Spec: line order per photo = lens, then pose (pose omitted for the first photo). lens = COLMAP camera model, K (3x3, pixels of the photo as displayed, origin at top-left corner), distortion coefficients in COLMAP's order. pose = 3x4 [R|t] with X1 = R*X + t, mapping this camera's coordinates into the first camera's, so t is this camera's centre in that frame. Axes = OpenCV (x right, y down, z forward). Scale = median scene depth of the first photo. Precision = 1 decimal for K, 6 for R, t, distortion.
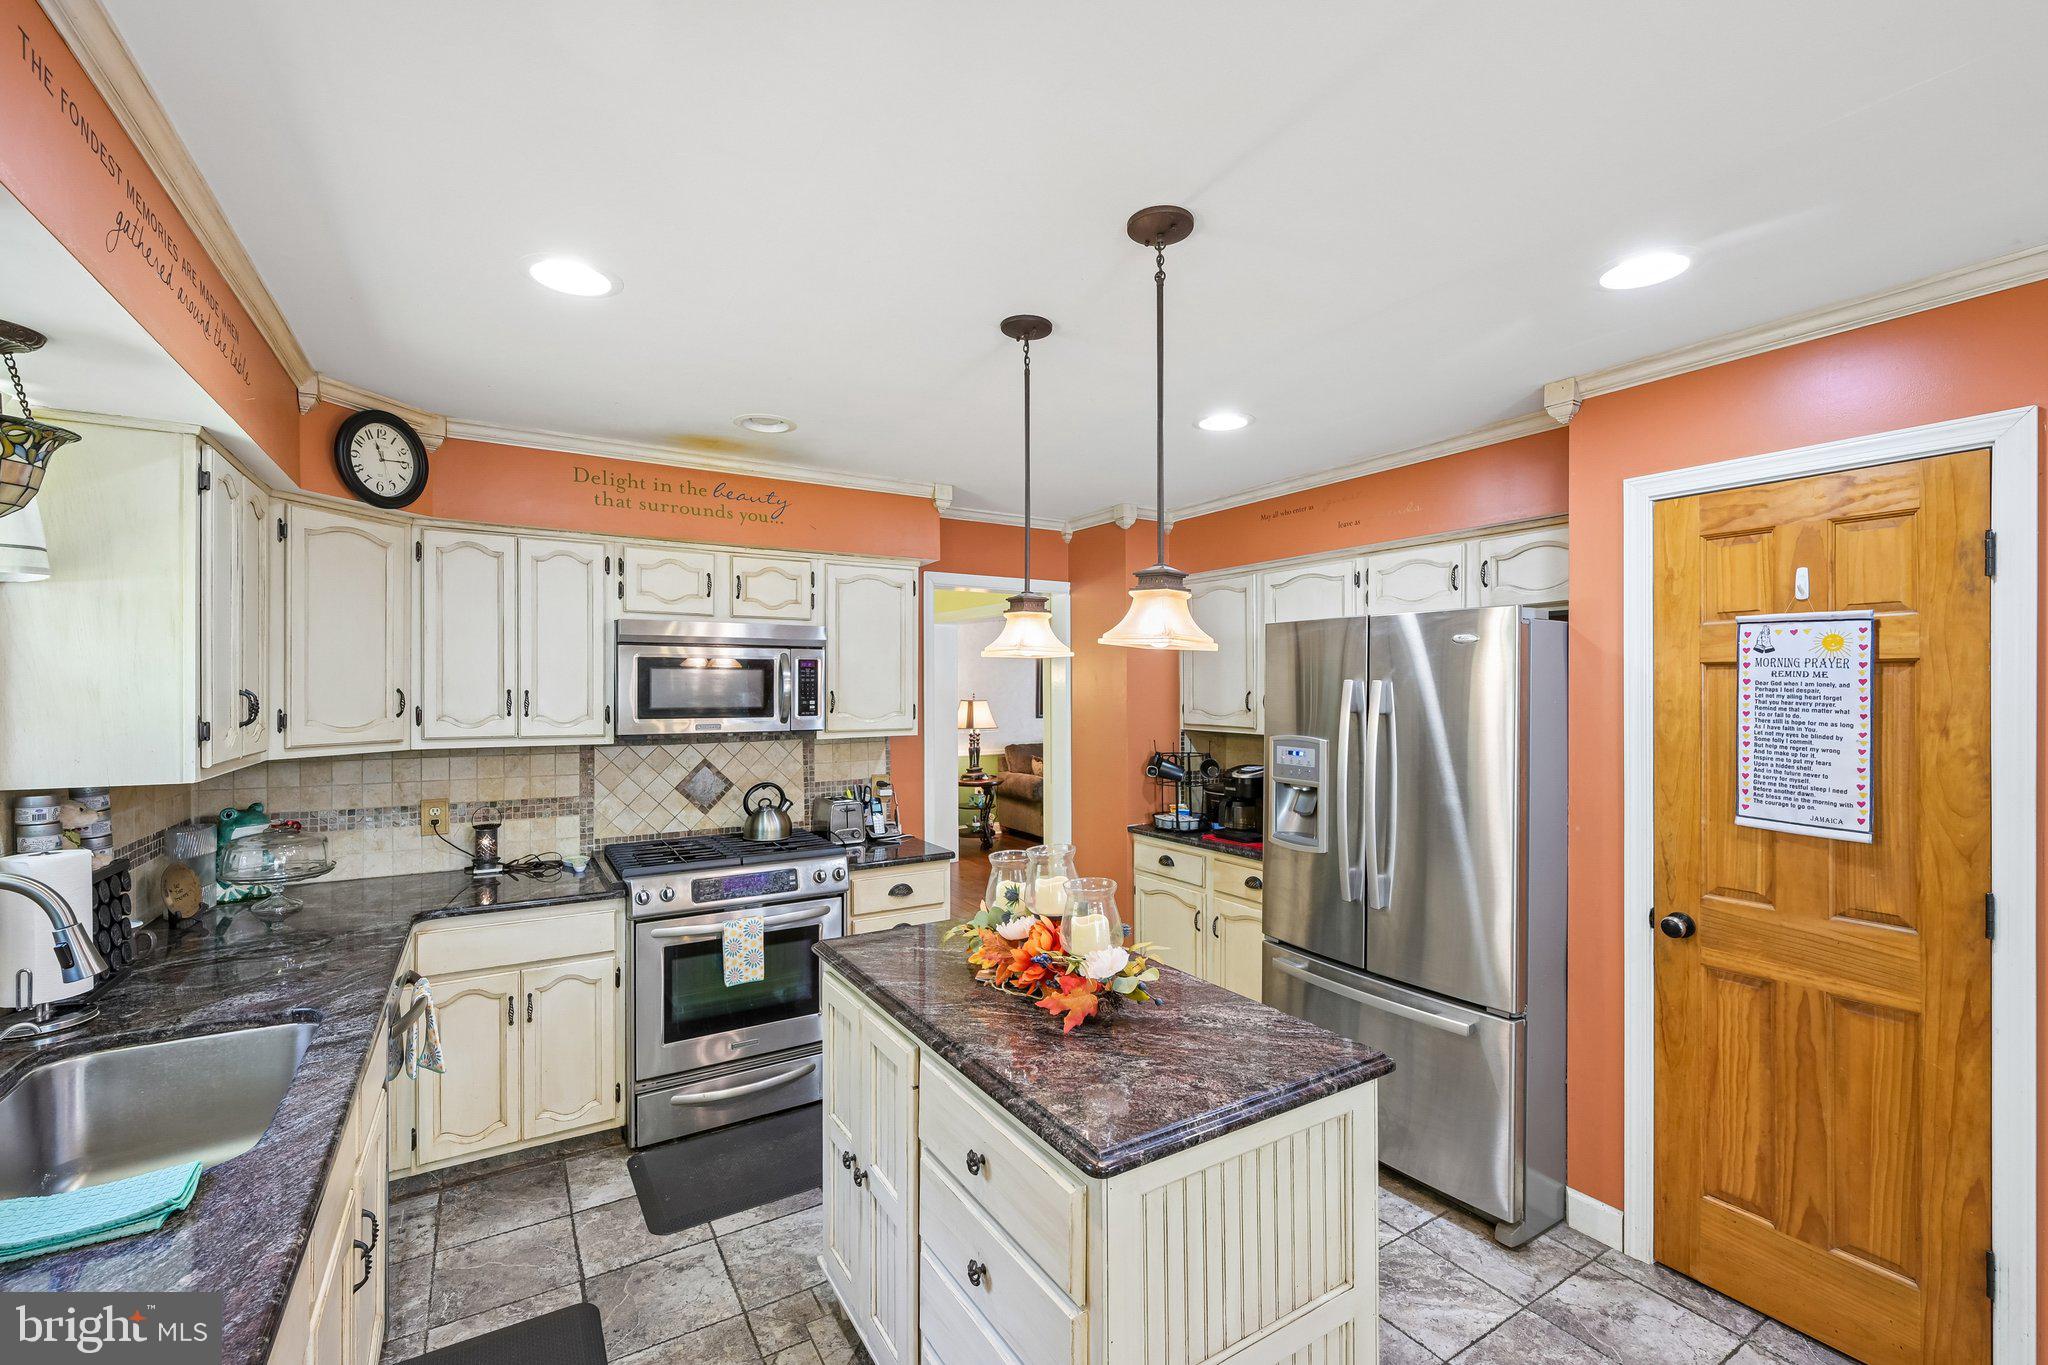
lens RADIAL K [[867.5, 0, 1029.1], [0, 867.5, 683.7], [0, 0, 1]] dist [-0.000766, 0.000133]
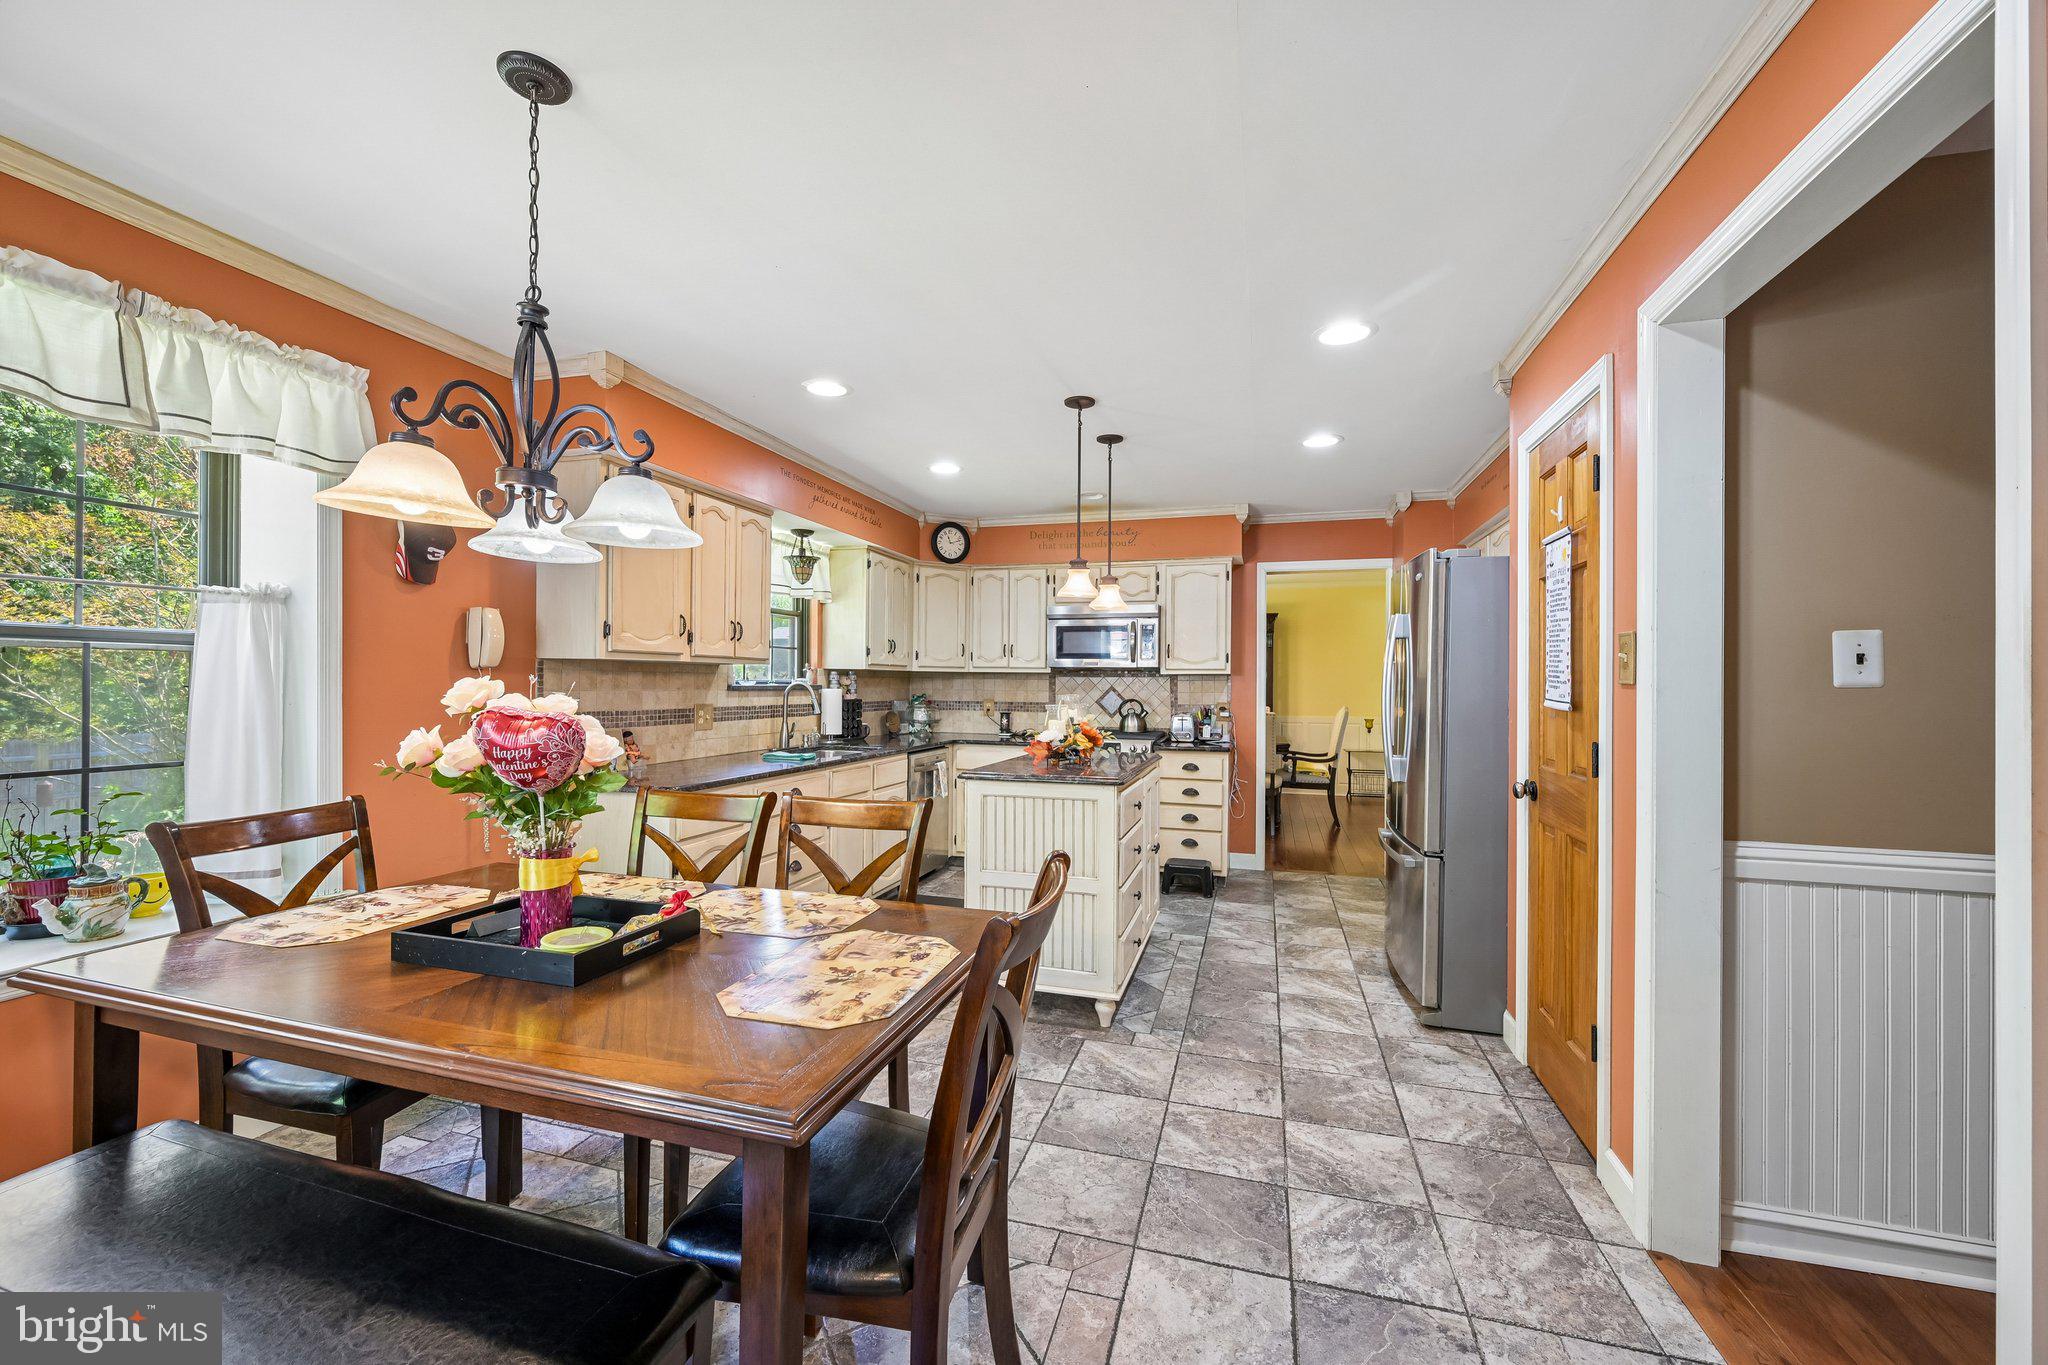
lens RADIAL K [[812.9, 0, 1016.8], [0, 812.9, 675.9], [0, 0, 1]] dist [0.000017, 0.000010]
pose [[0.659604, -0.001970, -0.751611, 0.866416], [-0.004657, 0.999967, -0.006708, 0.094293], [0.751599, 0.007925, 0.659573, -0.250589]]
